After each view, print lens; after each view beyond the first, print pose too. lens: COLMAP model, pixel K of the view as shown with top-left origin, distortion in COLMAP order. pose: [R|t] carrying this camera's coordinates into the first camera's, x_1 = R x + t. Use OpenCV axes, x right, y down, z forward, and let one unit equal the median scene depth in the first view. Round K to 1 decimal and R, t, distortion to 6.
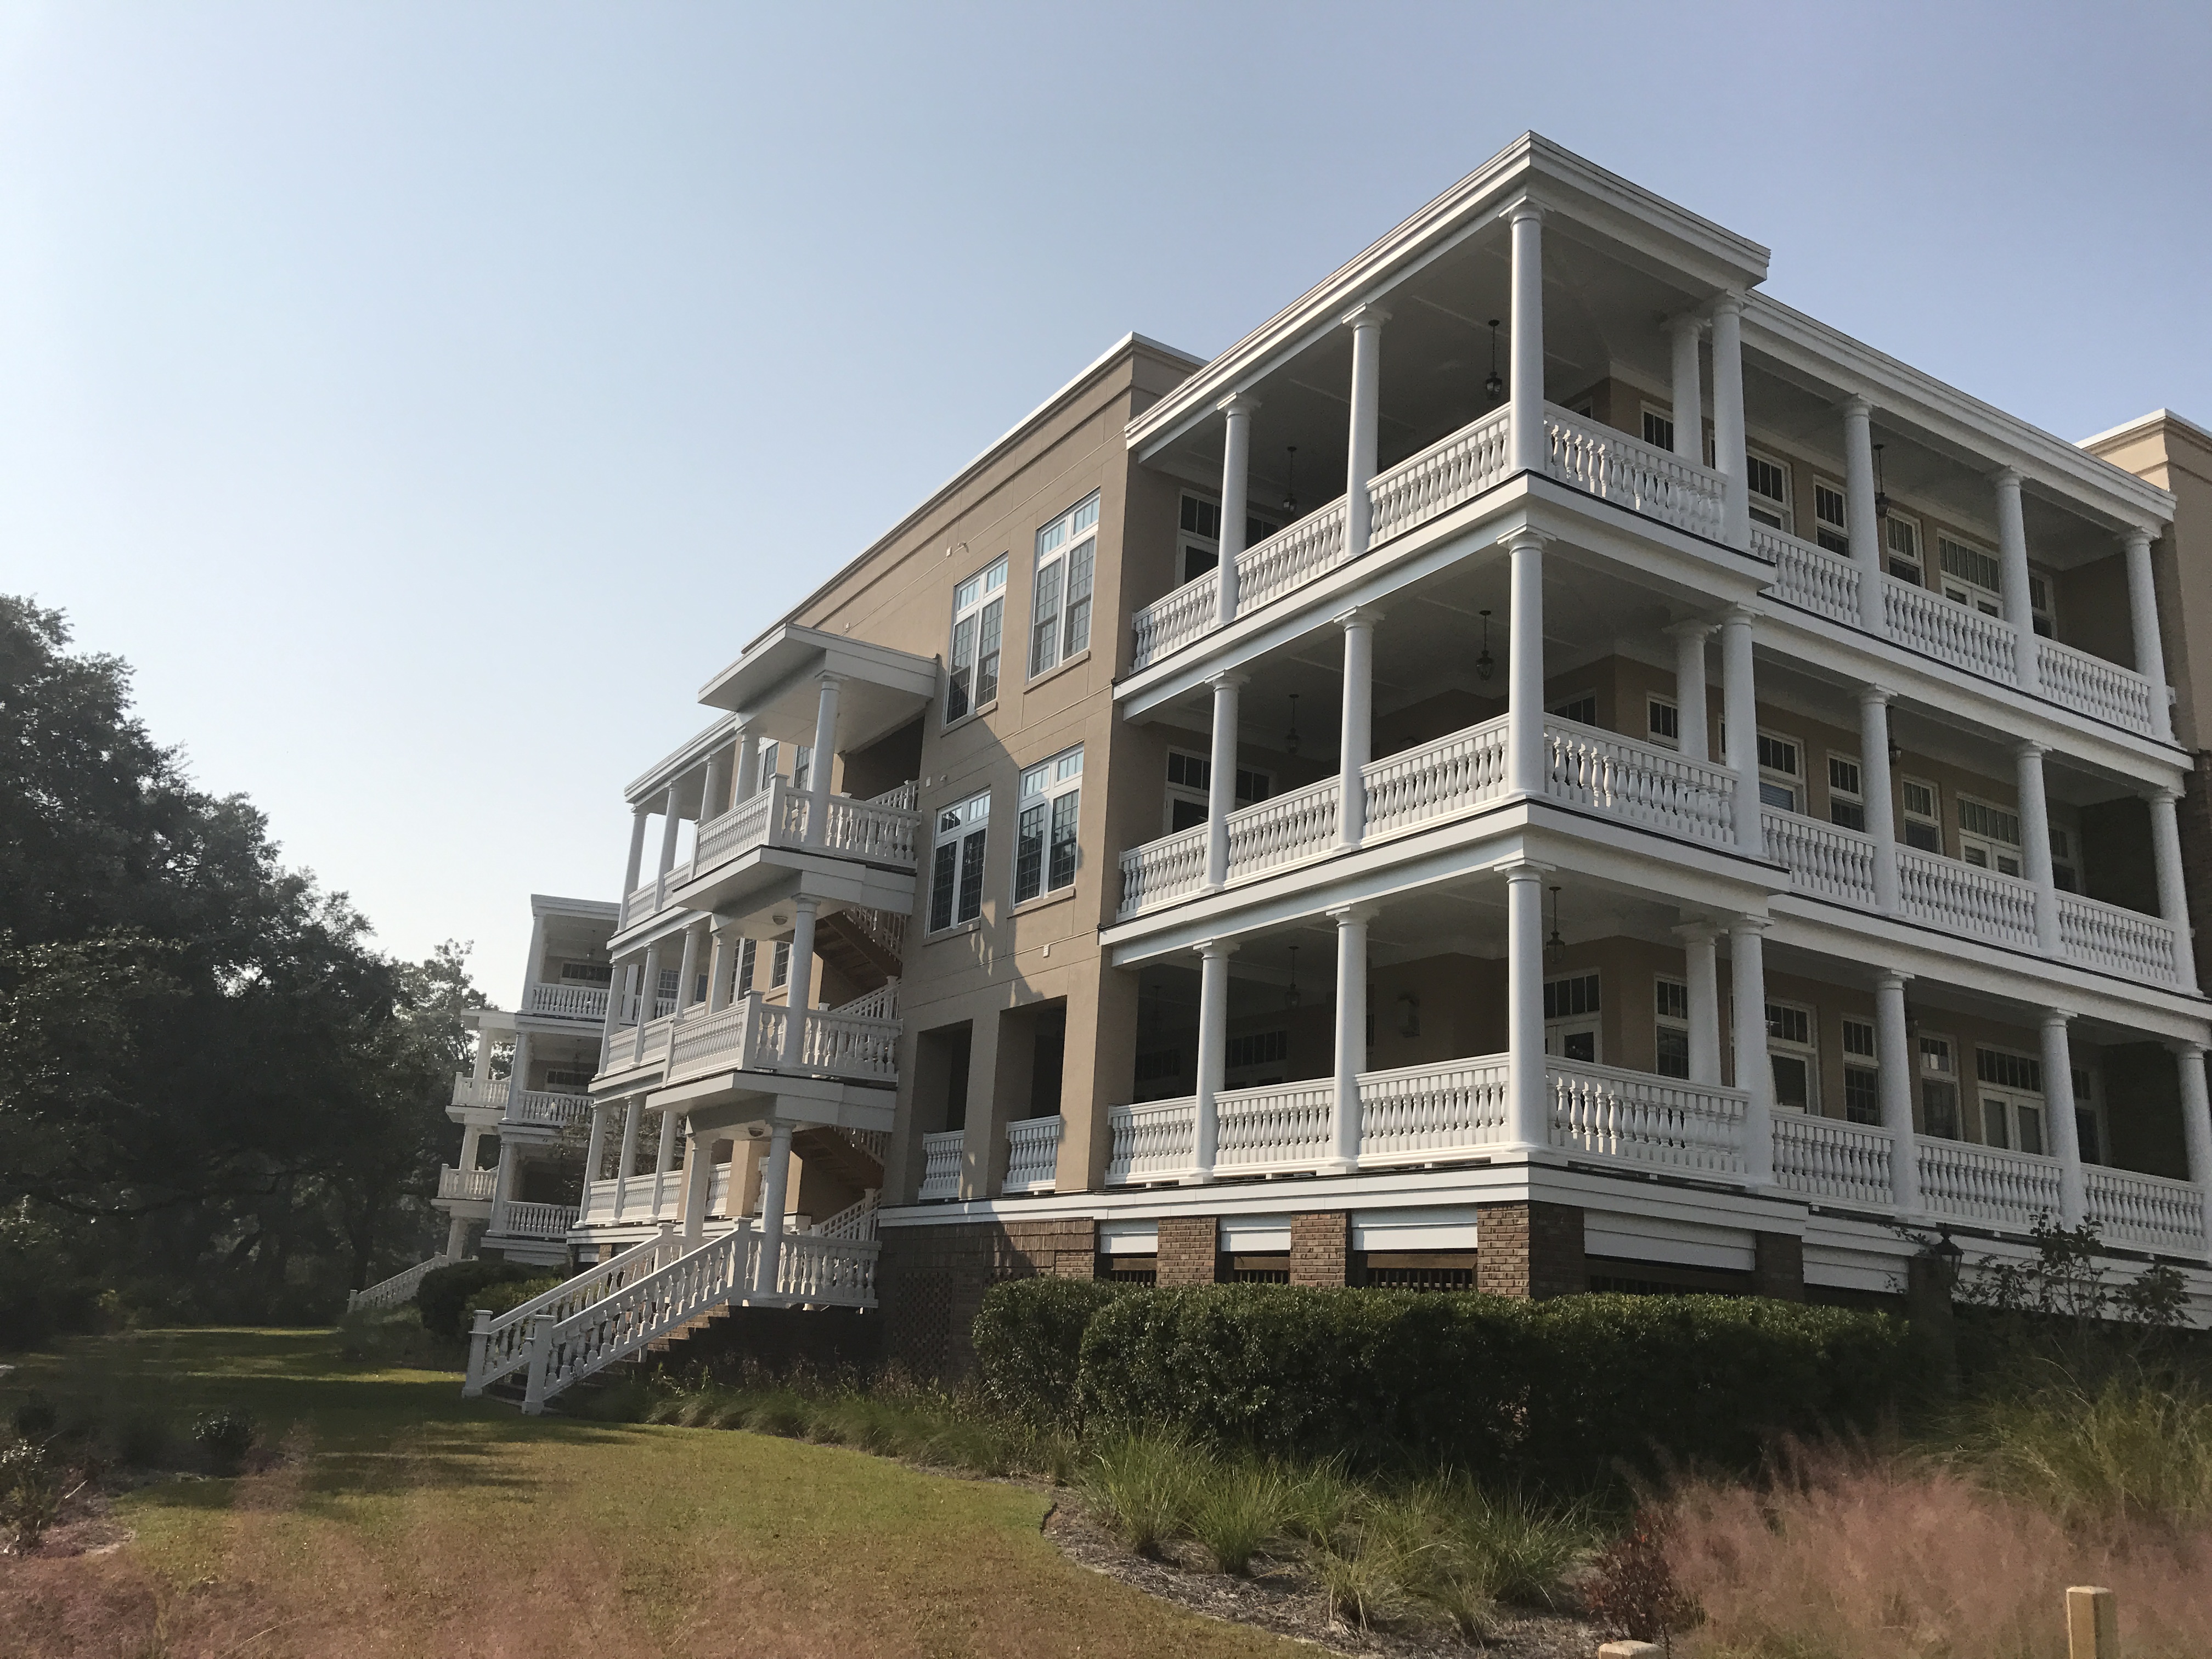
lens RADIAL K [[1801.9, 0, 1098.7], [0, 1801.9, 830.5], [0, 0, 1]] dist [0.011536, 0.001359]
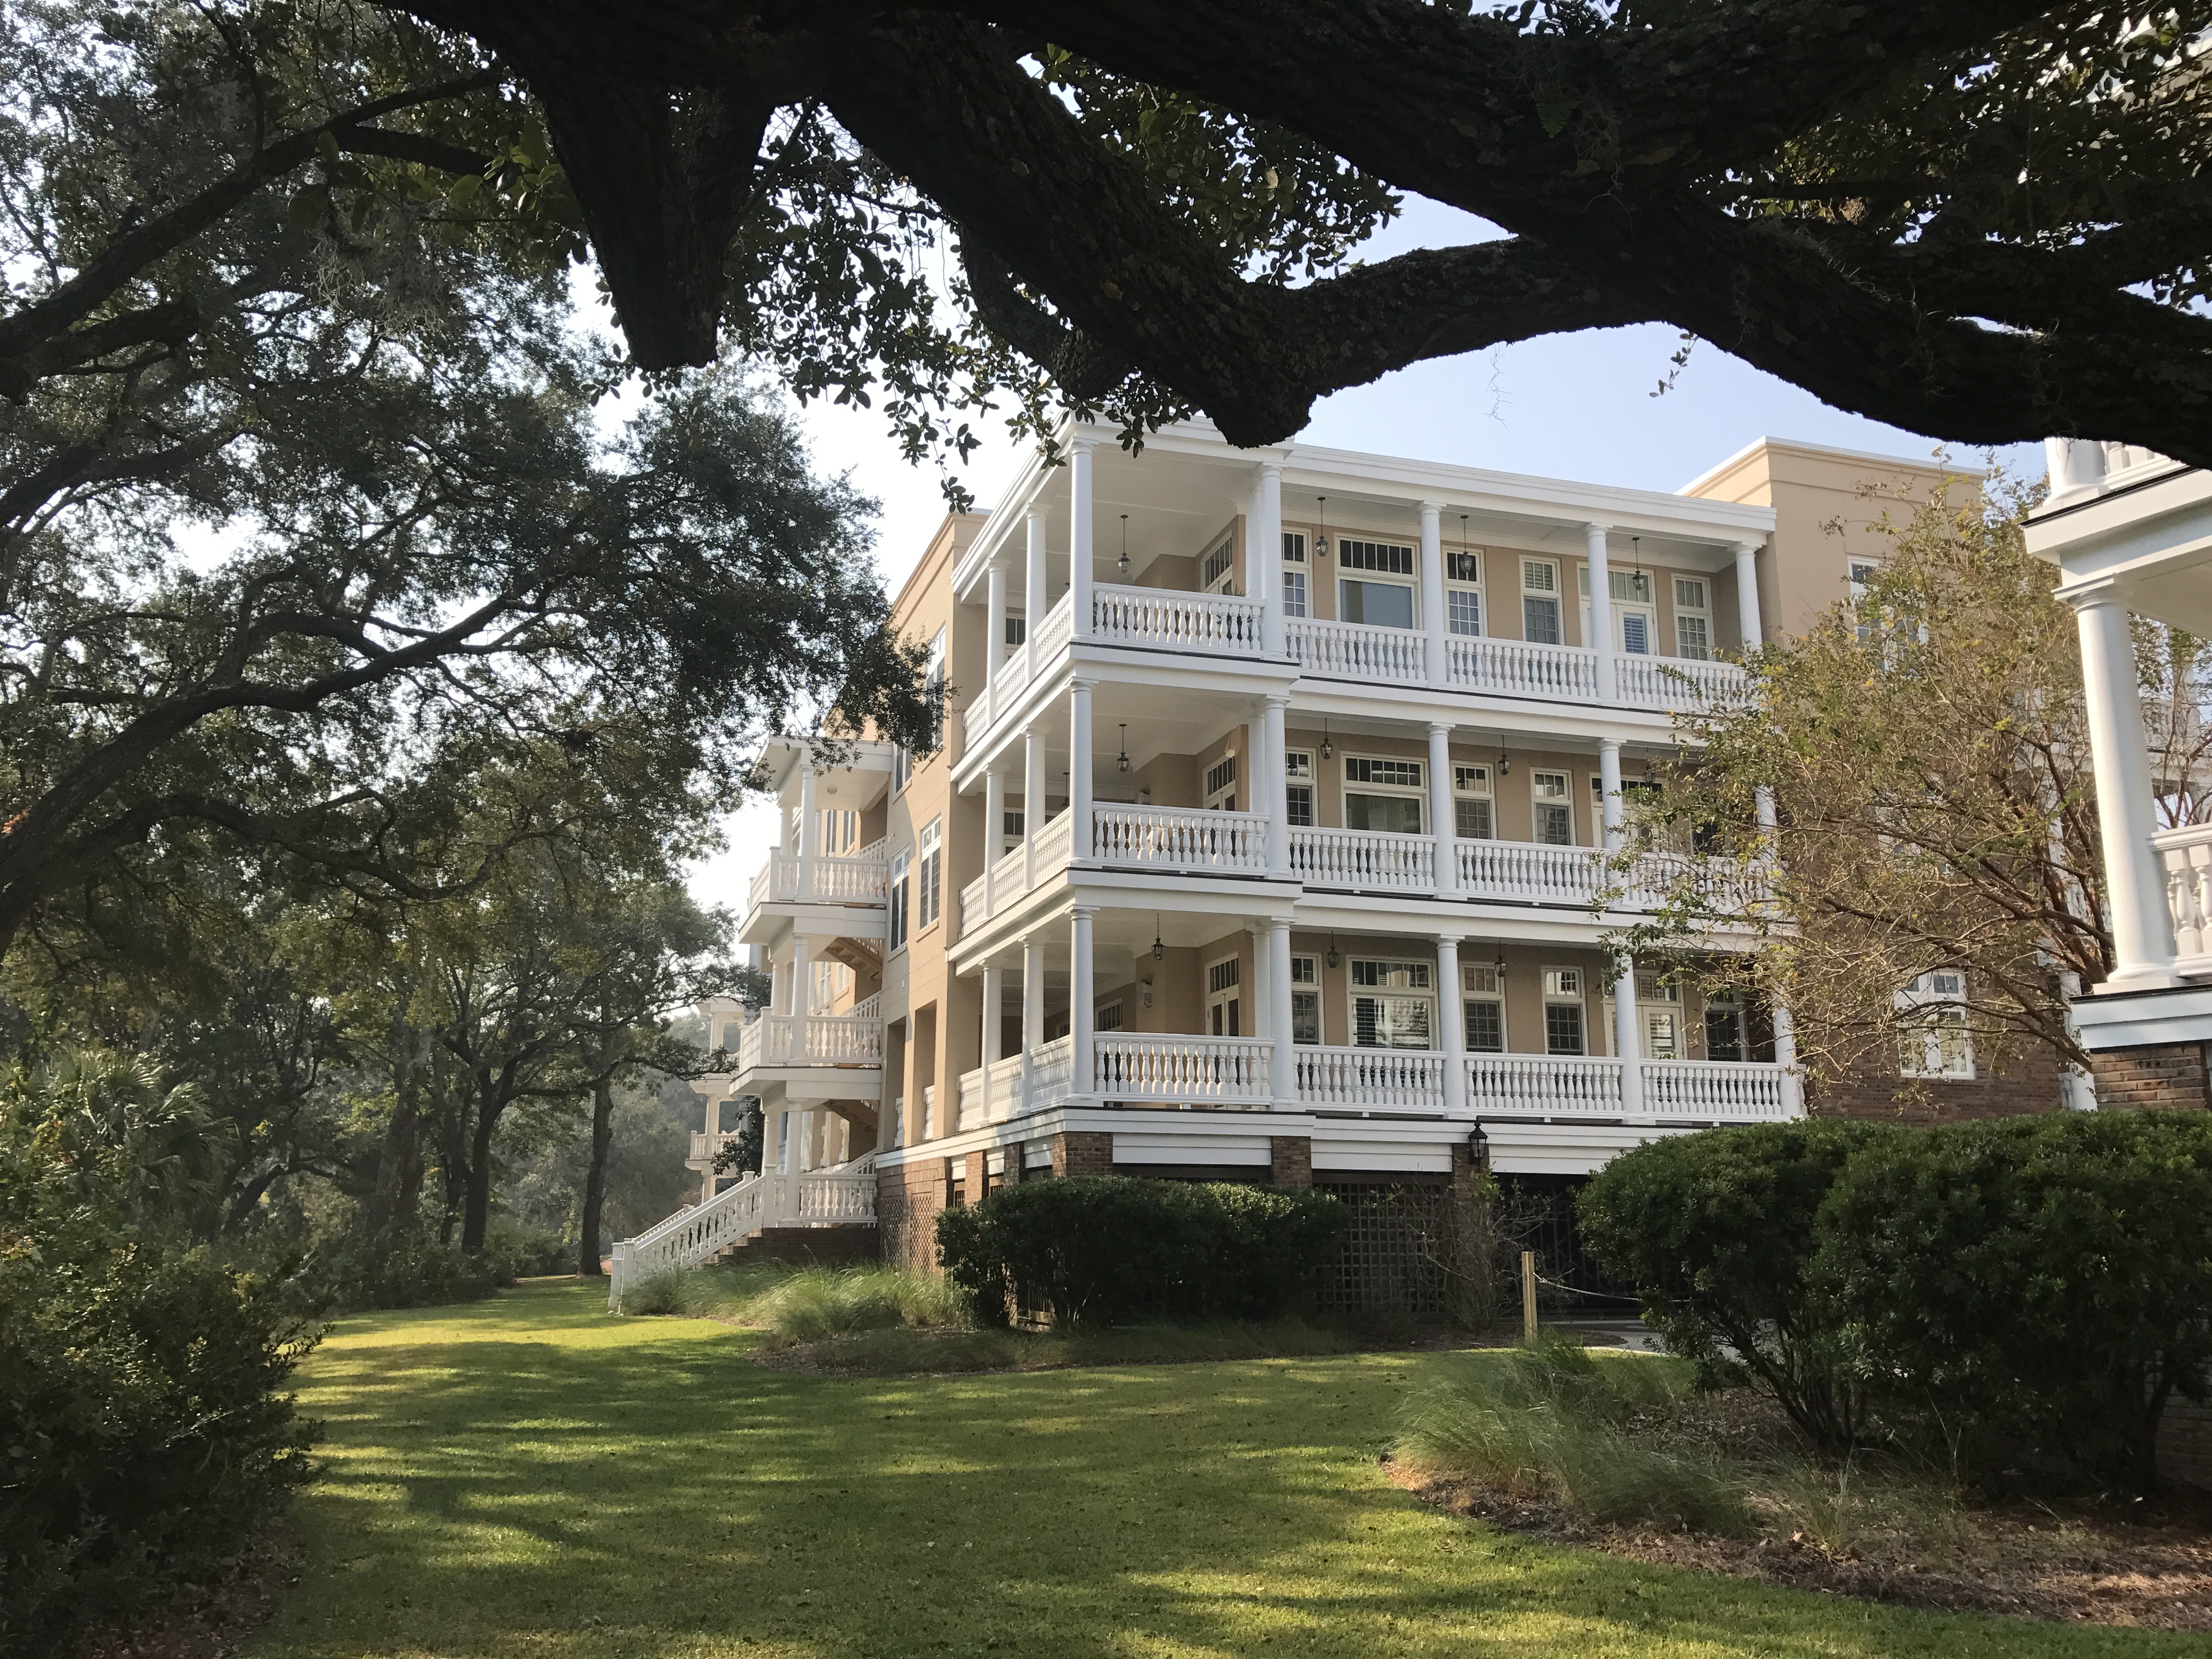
lens RADIAL K [[1801.9, 0, 1107.2], [0, 1801.9, 828.4], [0, 0, 1]] dist [0.011536, 0.001359]
pose [[0.972831, -0.111012, -0.203164, 0.420865], [0.118943, 0.992528, 0.027213, -0.063125], [0.198625, -0.050638, 0.978767, -0.342553]]
